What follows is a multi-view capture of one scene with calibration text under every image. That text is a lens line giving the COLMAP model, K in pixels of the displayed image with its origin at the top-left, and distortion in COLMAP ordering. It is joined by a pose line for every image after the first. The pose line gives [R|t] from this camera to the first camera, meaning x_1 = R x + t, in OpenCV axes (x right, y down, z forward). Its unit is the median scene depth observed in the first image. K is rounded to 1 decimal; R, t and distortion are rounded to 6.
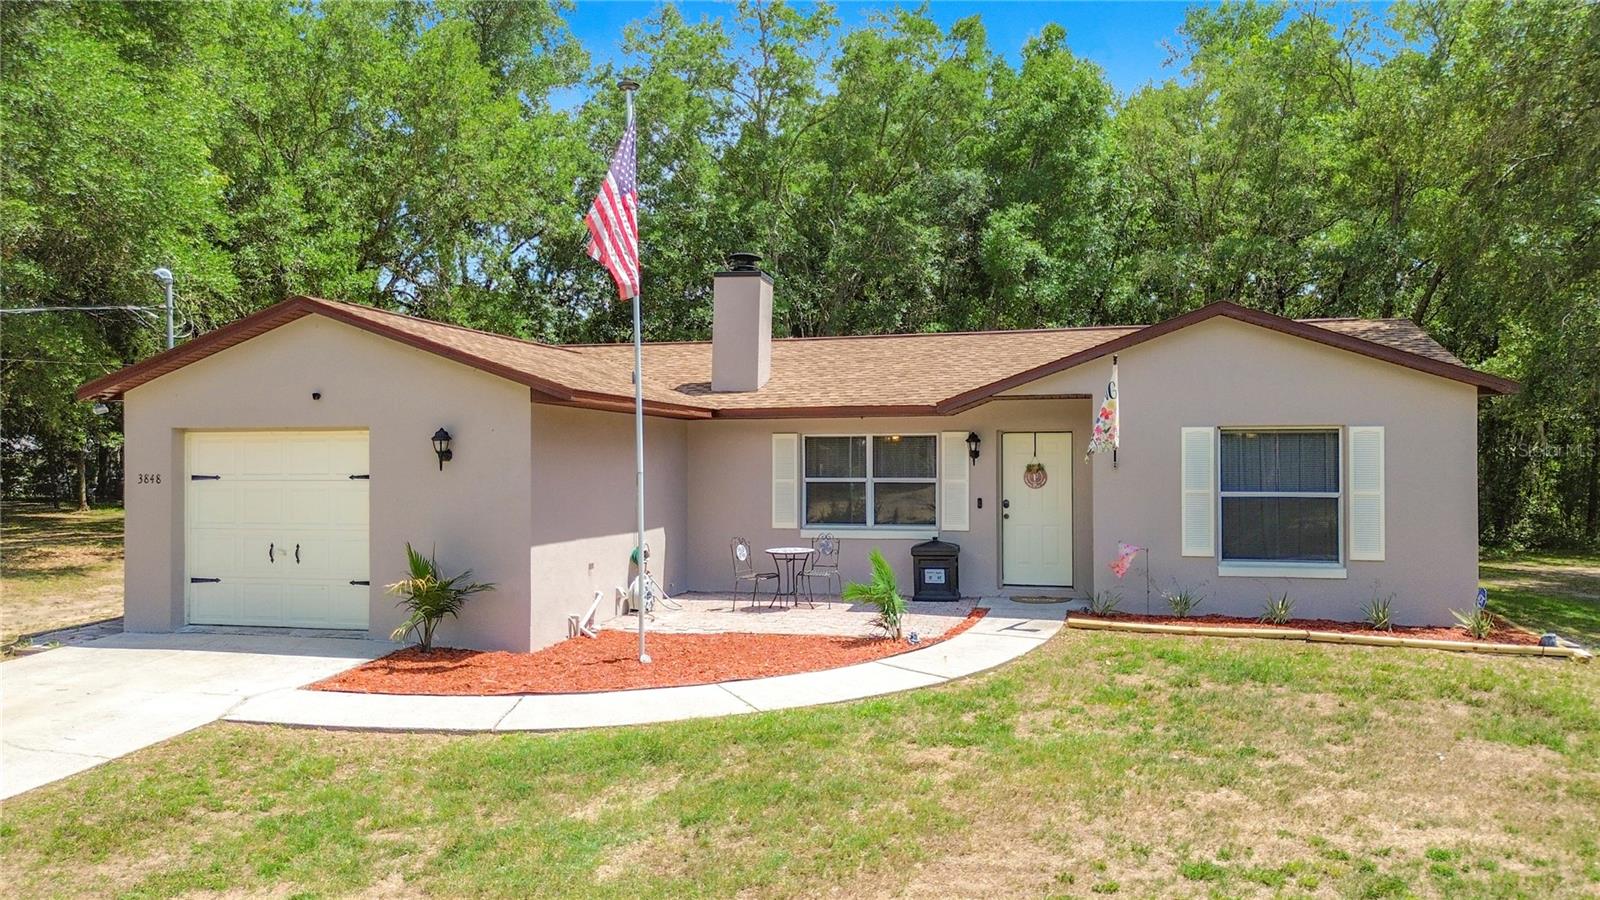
lens RADIAL K [[1156.3, 0, 789.8], [0, 1156.3, 455.2], [0, 0, 1]] dist [0.034534, 0.000941]
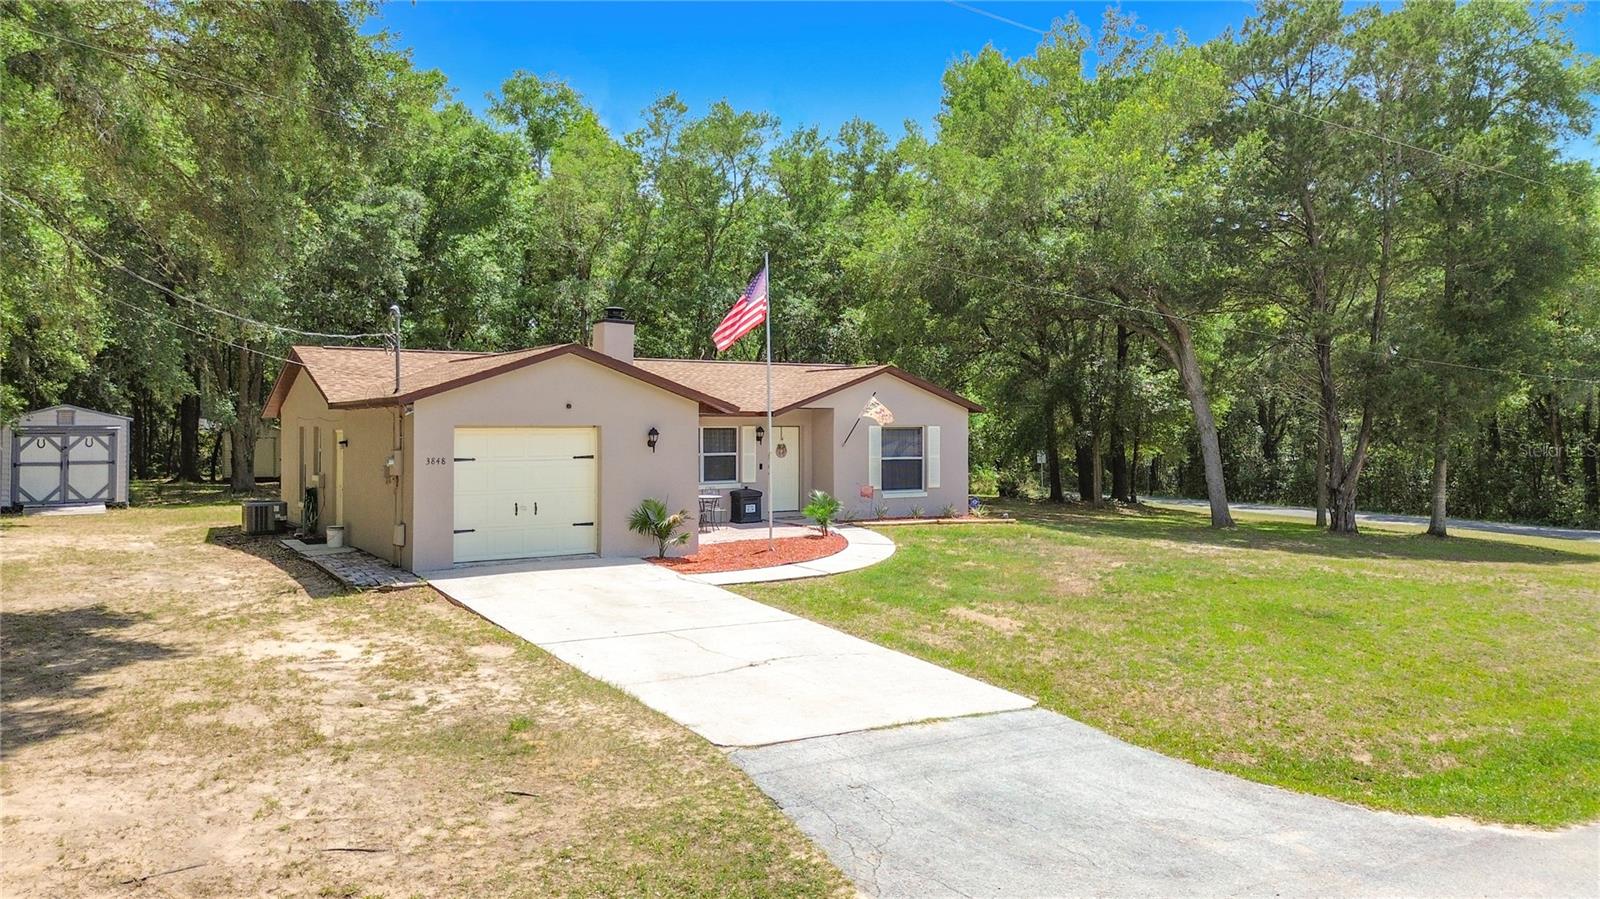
lens RADIAL K [[1152.4, 0, 818.0], [0, 1152.4, 445.0], [0, 0, 1]] dist [0.075613, -0.103340]
pose [[0.661261, -0.008912, 0.750103, -1.173192], [-0.006337, 0.999827, 0.017466, -0.024298], [-0.750129, -0.016303, 0.661091, -0.244672]]
